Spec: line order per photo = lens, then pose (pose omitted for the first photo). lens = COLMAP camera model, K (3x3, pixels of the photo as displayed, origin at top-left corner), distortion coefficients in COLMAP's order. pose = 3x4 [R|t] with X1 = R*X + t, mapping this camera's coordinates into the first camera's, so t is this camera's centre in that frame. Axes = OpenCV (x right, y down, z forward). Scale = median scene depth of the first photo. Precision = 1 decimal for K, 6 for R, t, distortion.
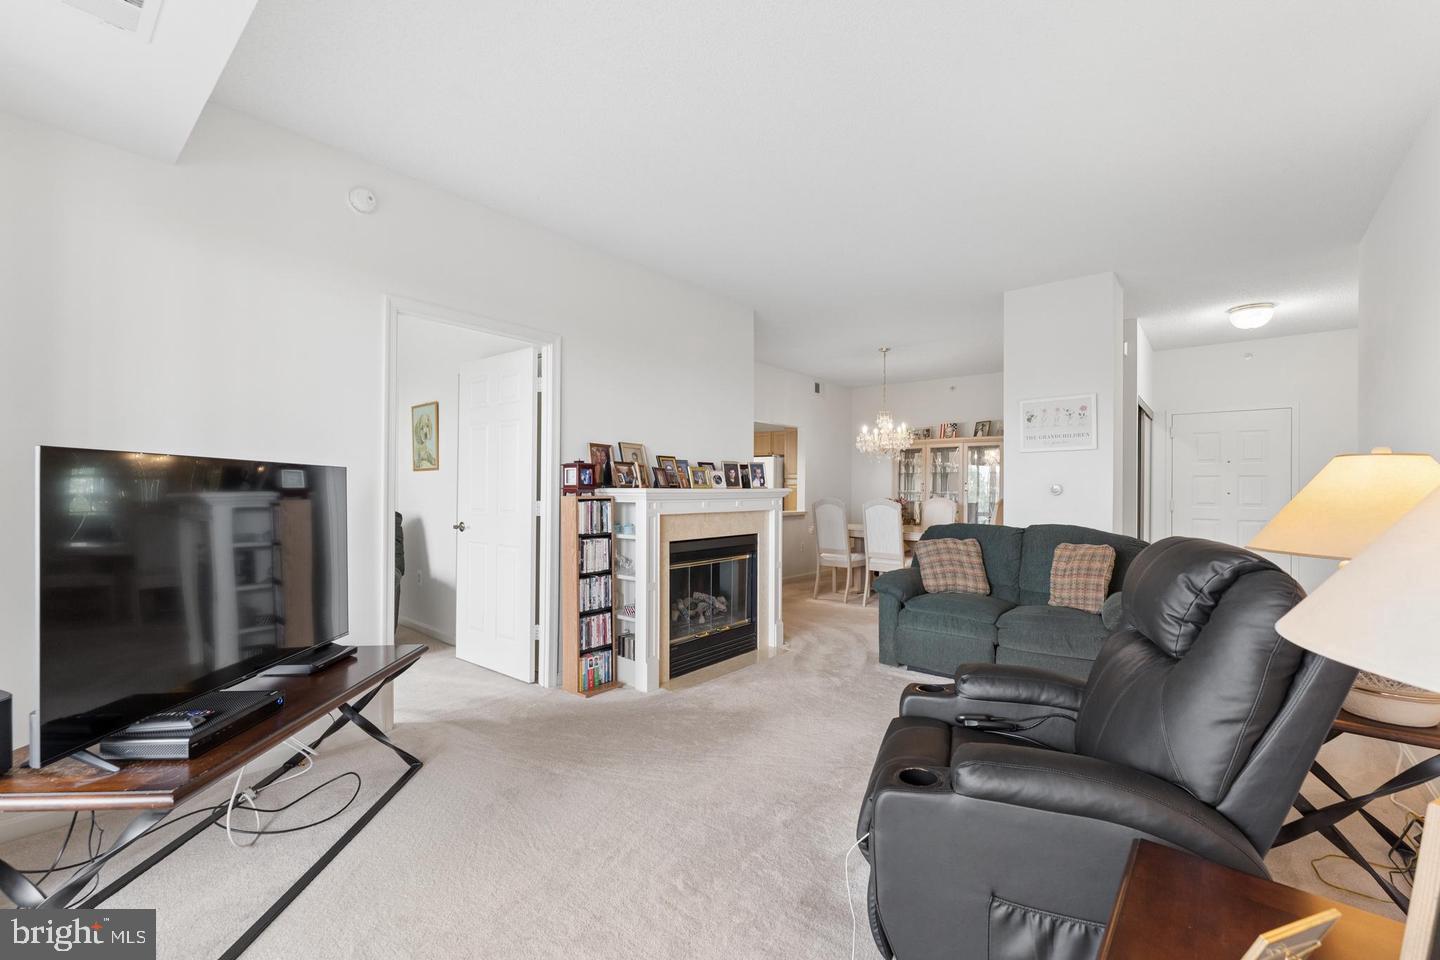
lens RADIAL K [[593.8, 0, 712.7], [0, 593.8, 481.7], [0, 0, 1]] dist [-0.000987, -0.000141]
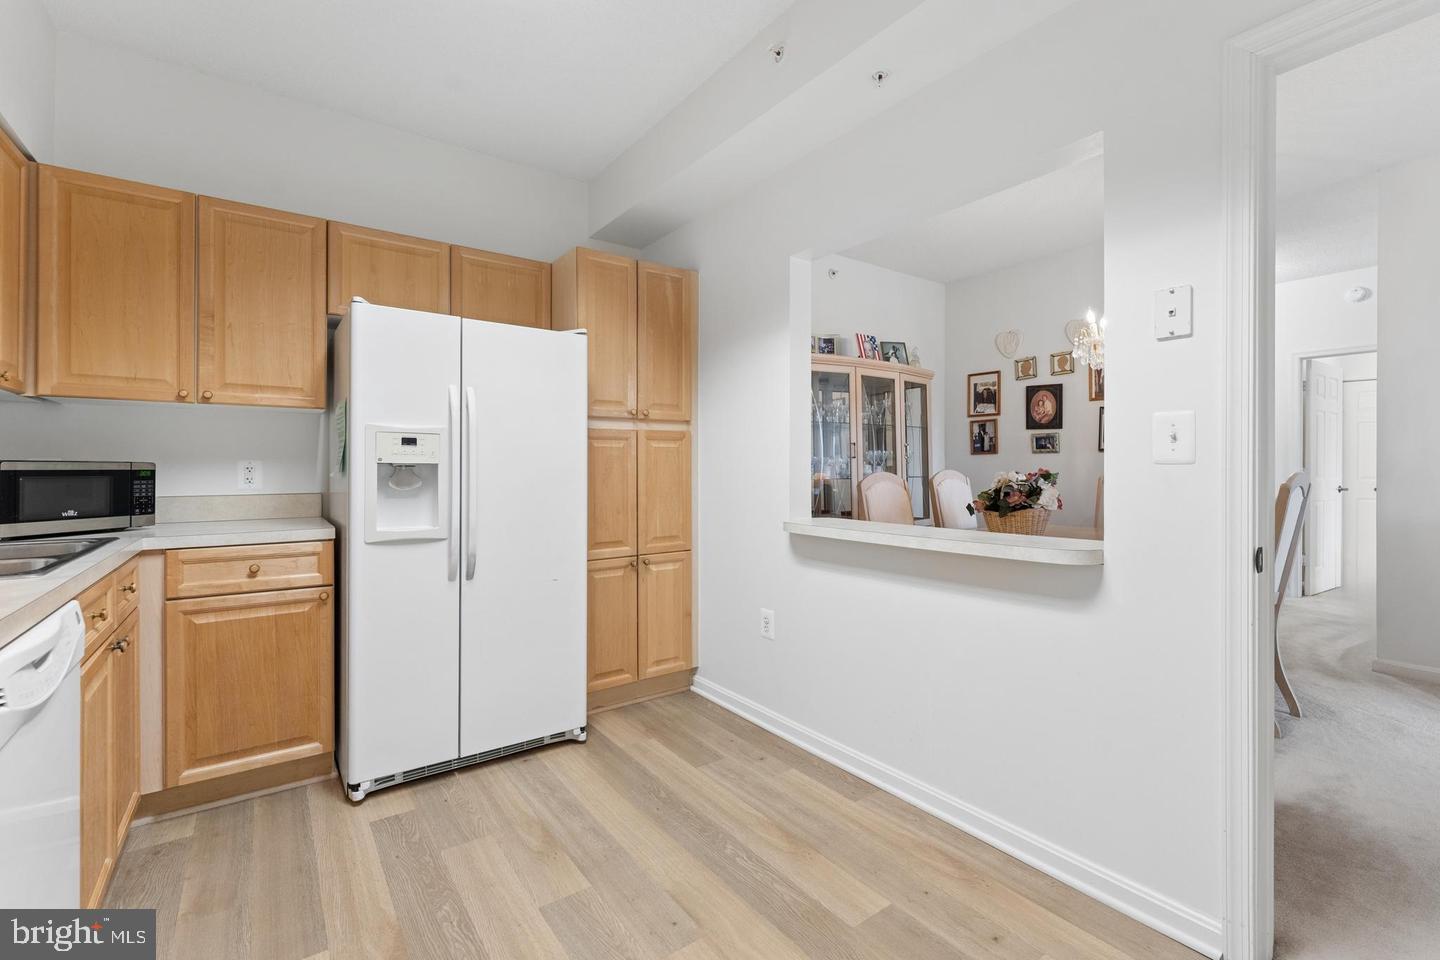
lens RADIAL K [[629.5, 0, 717.7], [0, 629.5, 466.2], [0, 0, 1]] dist [0.001265, -0.000015]
pose [[0.232006, -0.006347, 0.972694, -0.428958], [-0.007820, 0.999934, 0.008391, 0.041533], [-0.972683, -0.009553, 0.231941, 2.151582]]
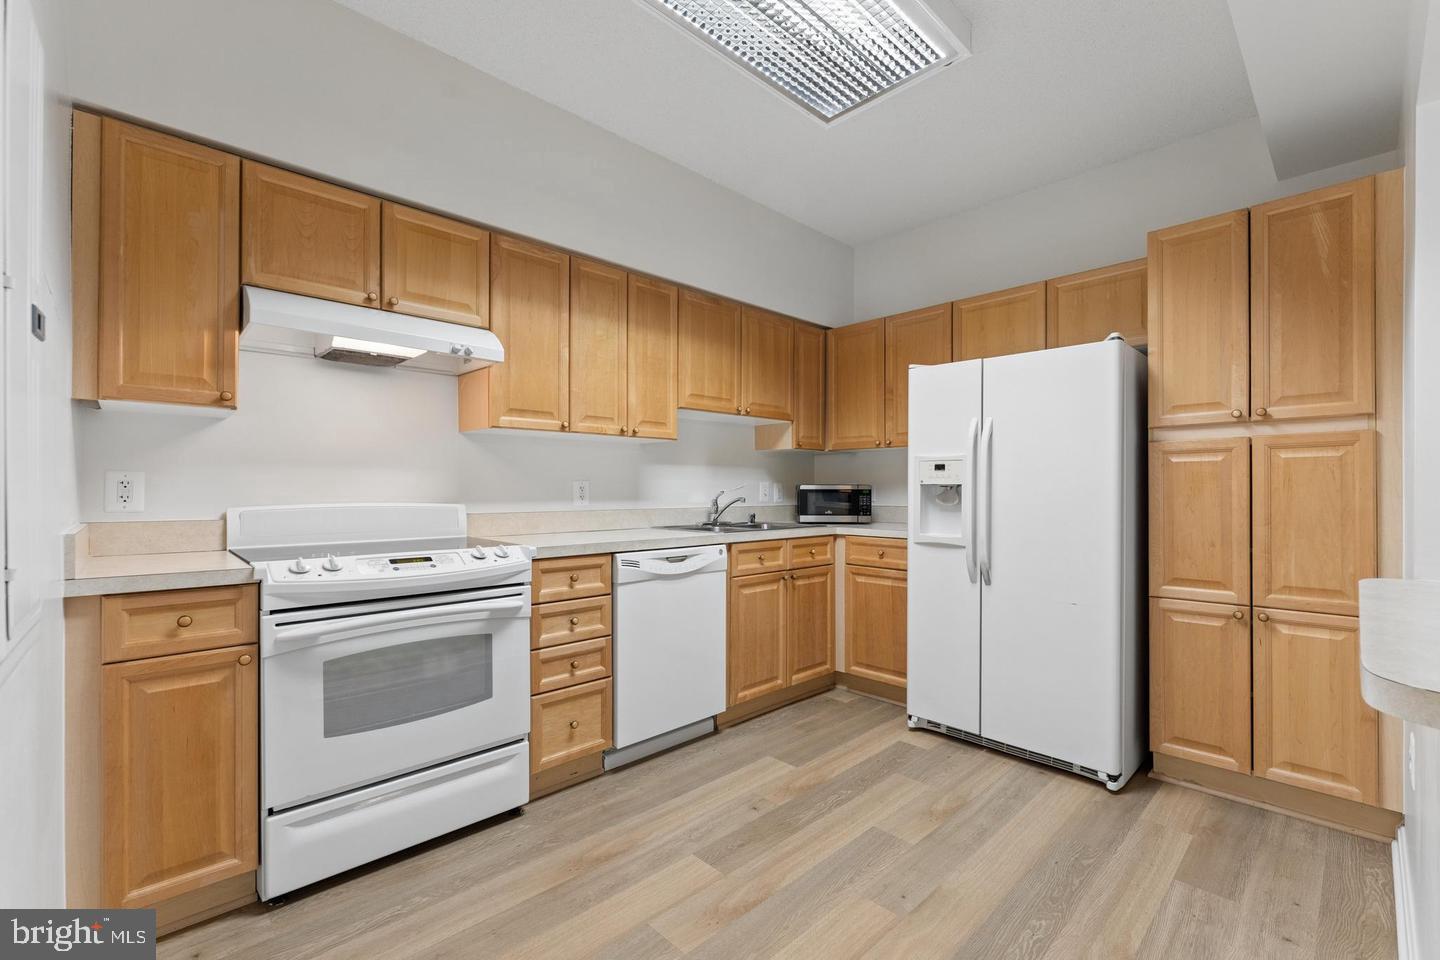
lens RADIAL K [[614.5, 0, 713.4], [0, 614.5, 488.8], [0, 0, 1]] dist [0.000557, -0.000062]
pose [[0.994753, -0.007486, -0.102030, -0.102366], [0.008364, 0.999932, 0.008176, 0.043324], [0.101962, -0.008986, 0.994748, 1.789930]]
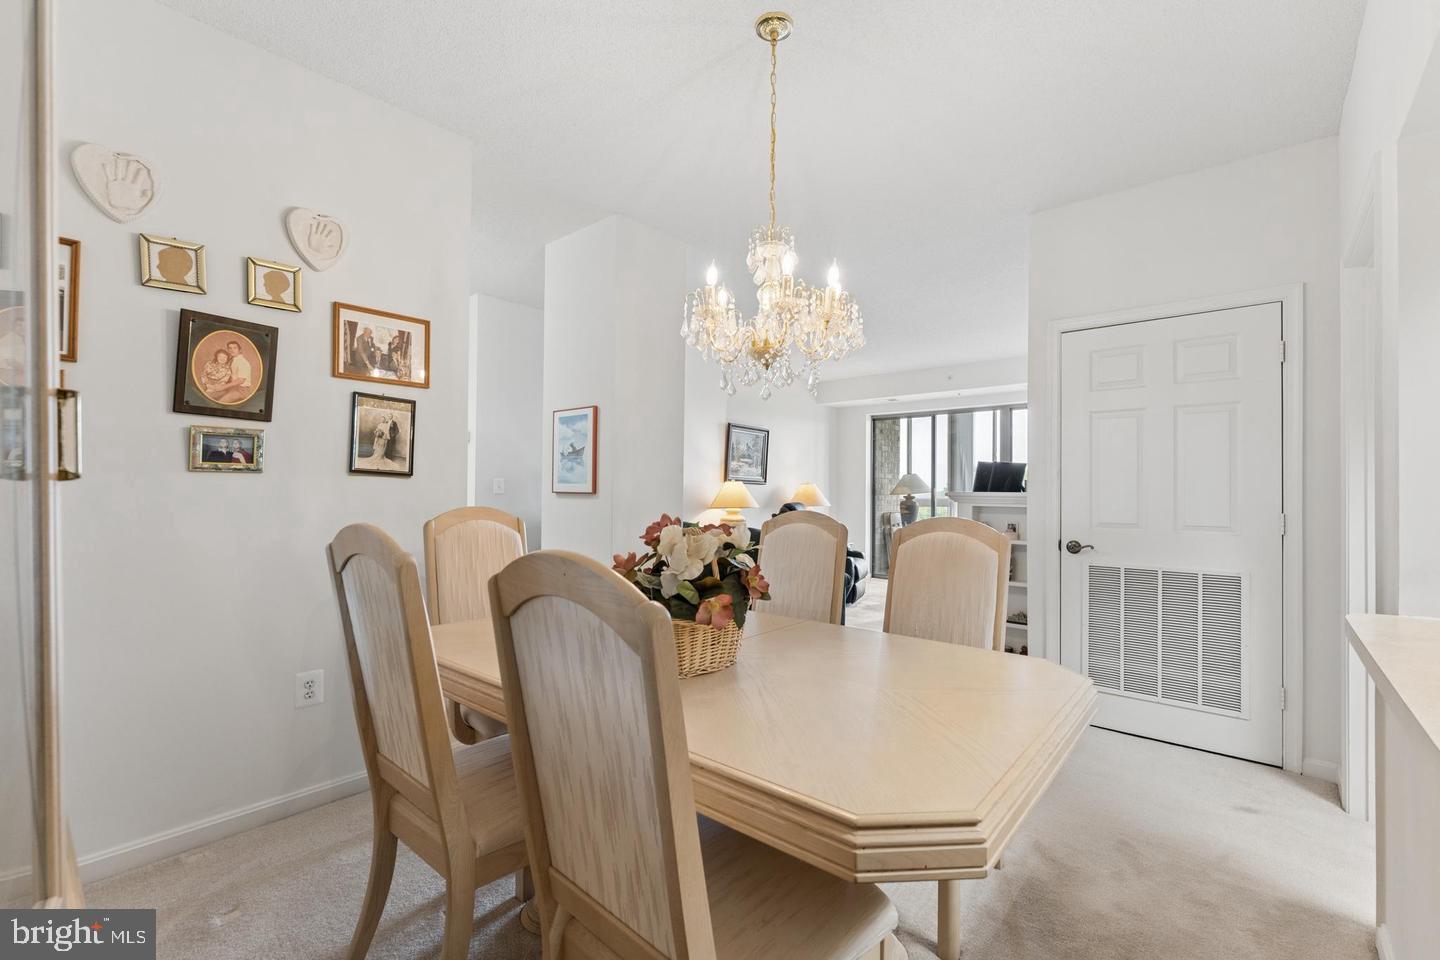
lens RADIAL K [[623.2, 0, 721.2], [0, 623.2, 486.8], [0, 0, 1]] dist [-0.000973, -0.000062]
pose [[-0.999844, -0.016487, 0.006388, 0.559378], [-0.016625, 0.999615, -0.022226, 0.037906], [-0.006019, -0.022328, -0.999733, 2.367036]]
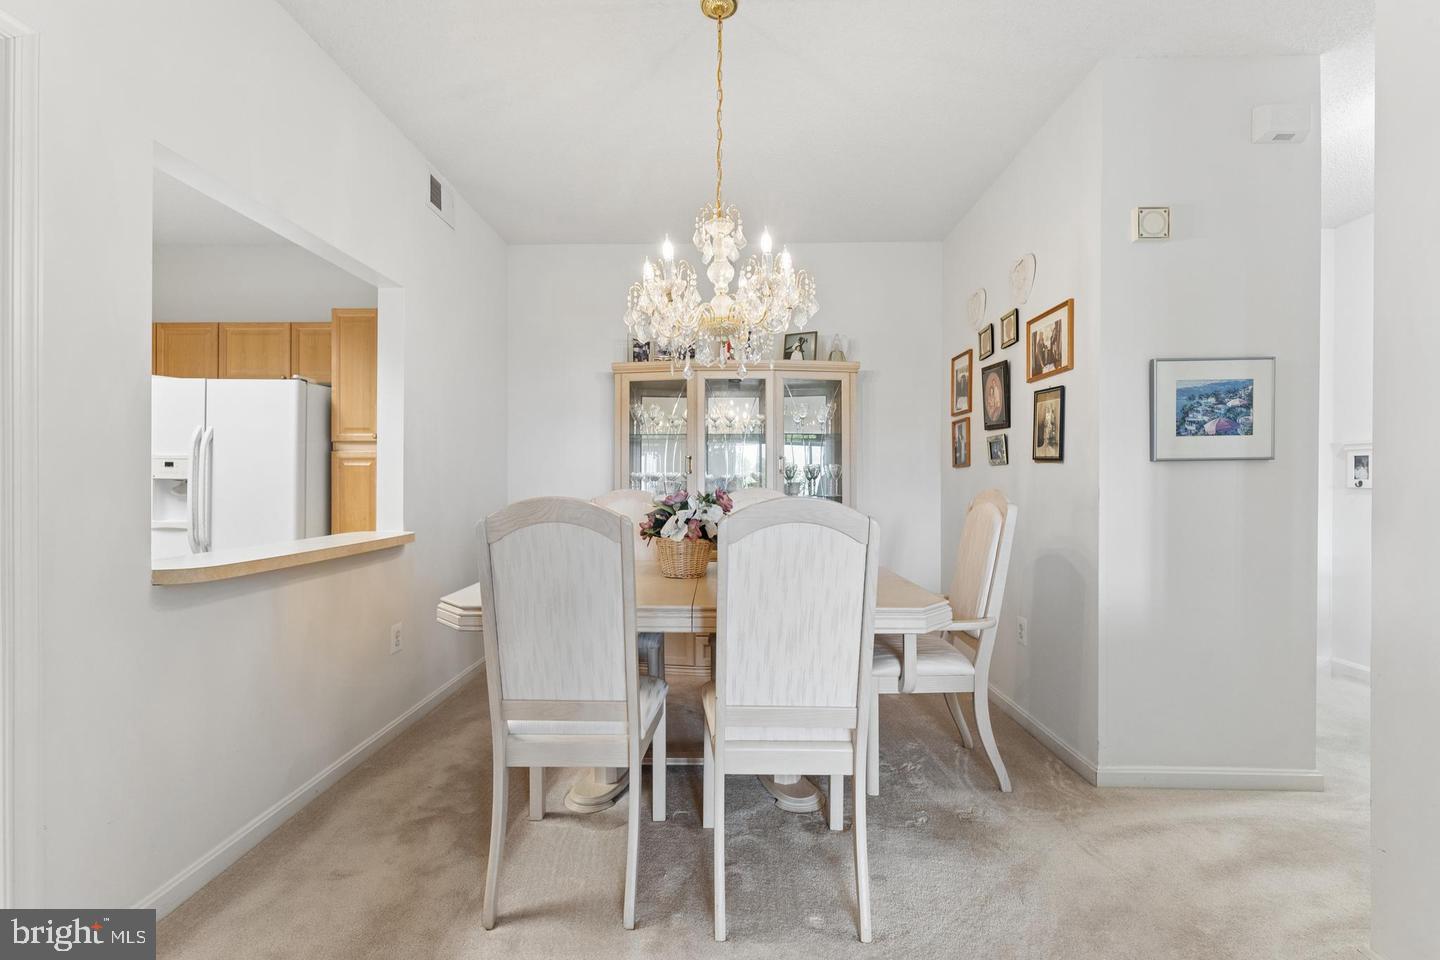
lens RADIAL K [[614.2, 0, 716.5], [0, 614.2, 479.8], [0, 0, 1]] dist [-0.001070, -0.000060]
pose [[0.777668, -0.004038, 0.628662, 0.162894], [-0.004904, 0.999910, 0.012488, 0.032398], [-0.628656, -0.012794, 0.777578, 1.352686]]
